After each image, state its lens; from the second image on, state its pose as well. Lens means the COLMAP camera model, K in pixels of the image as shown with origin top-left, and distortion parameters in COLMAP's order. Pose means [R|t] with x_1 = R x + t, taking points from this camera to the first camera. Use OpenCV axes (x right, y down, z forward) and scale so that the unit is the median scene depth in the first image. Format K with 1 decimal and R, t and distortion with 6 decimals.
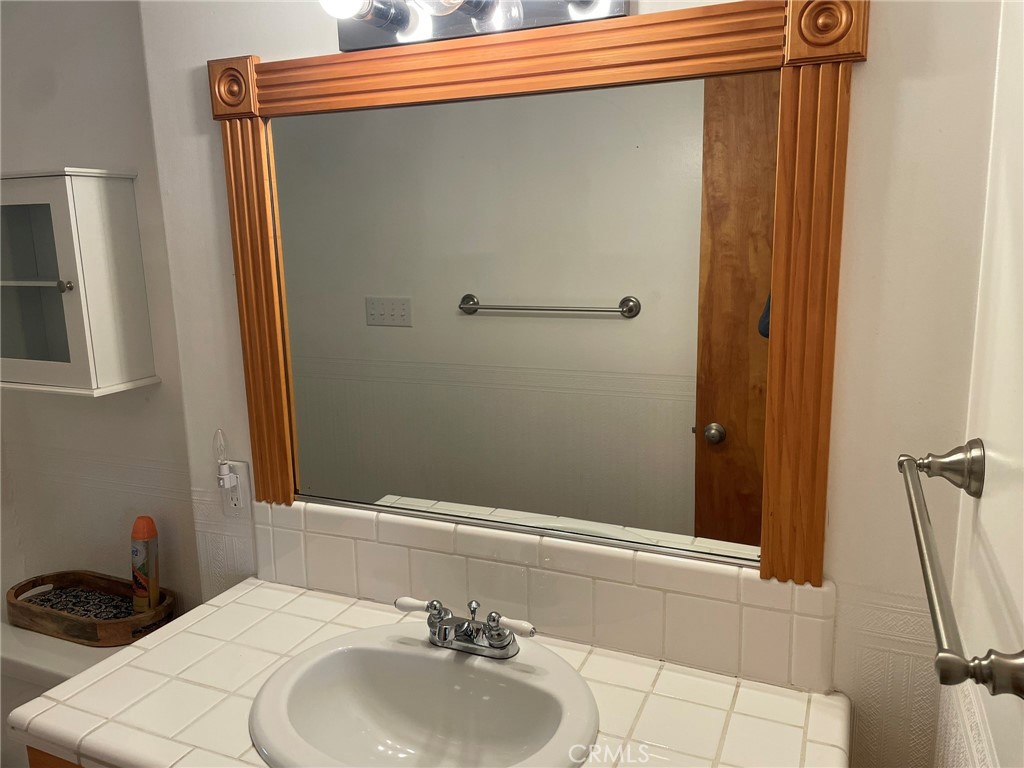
lens RADIAL K [[761.6, 0, 514.9], [0, 761.6, 383.4], [0, 0, 1]] dist [0.061955, -0.087333]
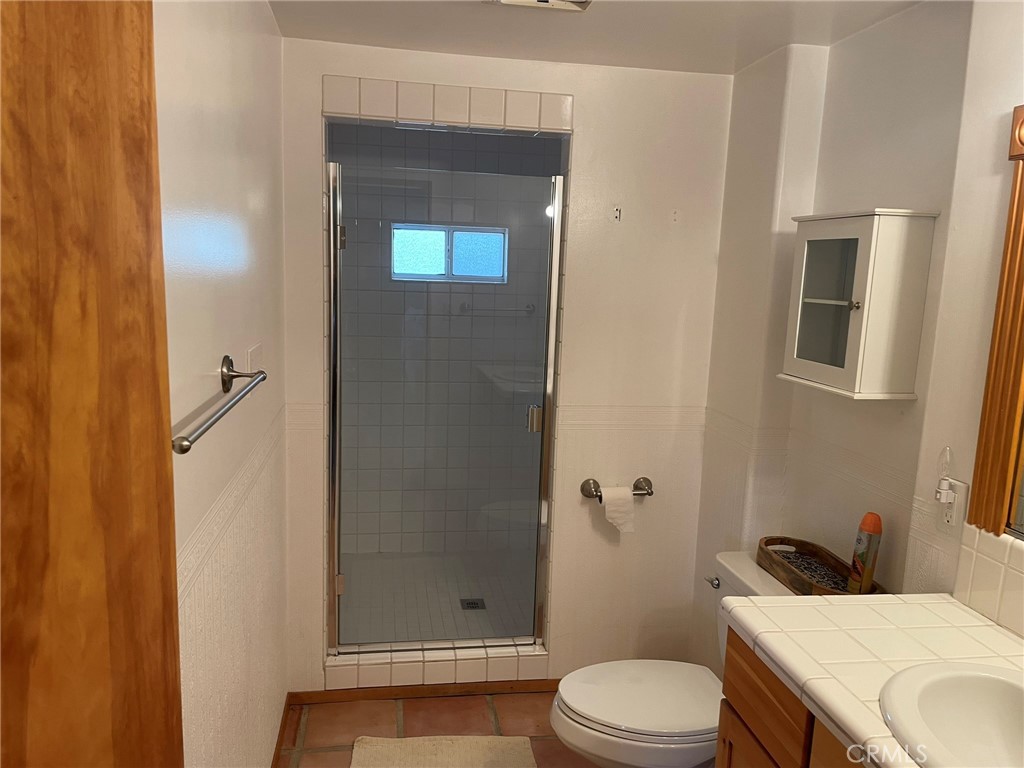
lens RADIAL K [[761.6, 0, 510.1], [0, 761.6, 384.1], [0, 0, 1]] dist [0.061955, -0.087333]
pose [[0.531870, 0.164167, -0.830761, 0.153477], [-0.206339, 0.976585, 0.060881, 0.032239], [0.821303, 0.139038, 0.553290, -0.097337]]
